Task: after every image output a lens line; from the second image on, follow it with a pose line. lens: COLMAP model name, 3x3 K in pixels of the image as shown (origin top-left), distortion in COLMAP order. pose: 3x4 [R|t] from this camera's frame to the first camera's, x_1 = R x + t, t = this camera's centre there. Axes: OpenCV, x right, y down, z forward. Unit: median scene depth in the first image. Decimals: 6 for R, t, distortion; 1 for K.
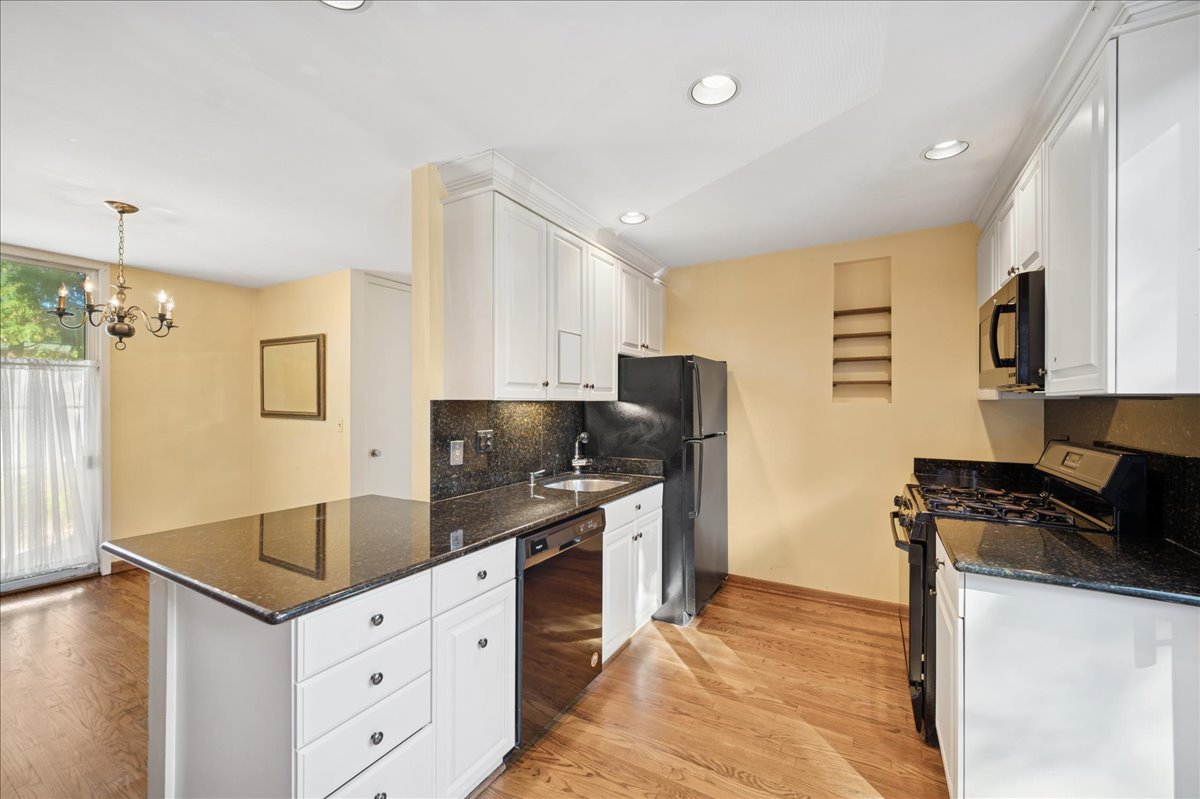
lens RADIAL K [[475.7, 0, 603.9], [0, 475.7, 402.7], [0, 0, 1]] dist [0.001243, 0.000509]
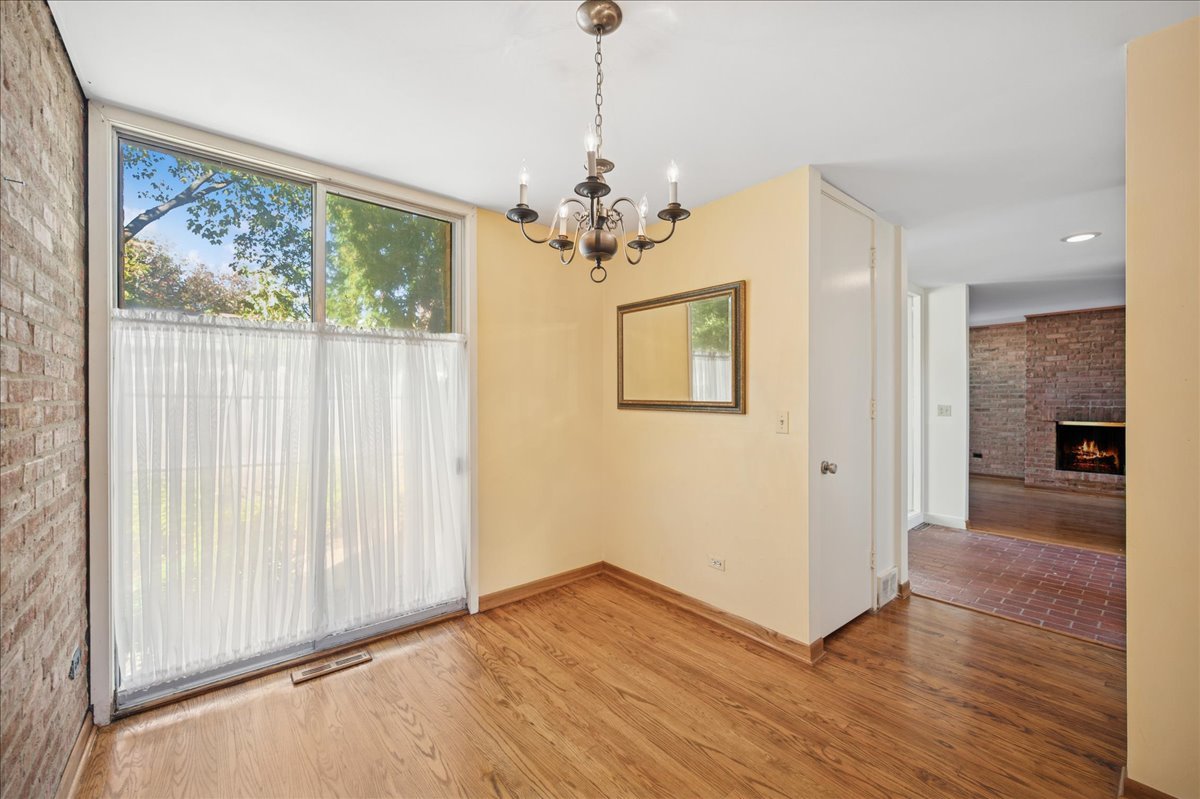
lens RADIAL K [[477.1, 0, 600.6], [0, 477.1, 397.8], [0, 0, 1]] dist [0.003496, 0.000132]
pose [[0.939889, -0.001239, -0.341477, -0.591730], [0.001410, 0.999999, 0.000252, 0.015152], [0.341476, -0.000718, 0.939890, 0.349454]]
